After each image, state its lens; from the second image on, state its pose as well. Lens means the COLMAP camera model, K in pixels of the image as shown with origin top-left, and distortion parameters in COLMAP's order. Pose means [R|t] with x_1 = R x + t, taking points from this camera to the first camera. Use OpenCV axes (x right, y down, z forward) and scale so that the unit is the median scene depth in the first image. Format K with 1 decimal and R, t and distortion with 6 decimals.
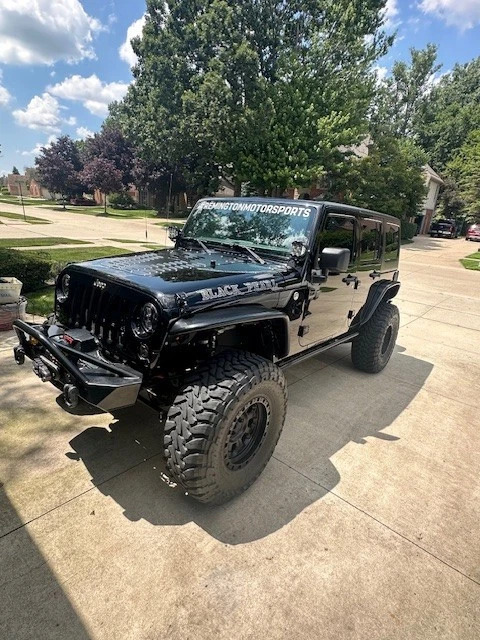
lens RADIAL K [[332.1, 0, 240.0], [0, 332.1, 320.0], [0, 0, 1]] dist [-0.003604, 0.000276]
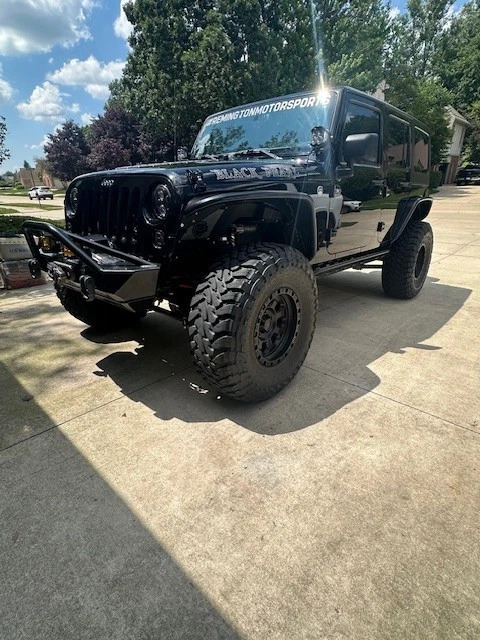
lens RADIAL K [[332.1, 0, 240.0], [0, 332.1, 320.0], [0, 0, 1]] dist [-0.003604, 0.000276]
pose [[0.994981, -0.074730, -0.066542, -0.014450], [0.079477, 0.994248, 0.071799, 0.187390], [0.060794, -0.076727, 0.995197, 0.052644]]
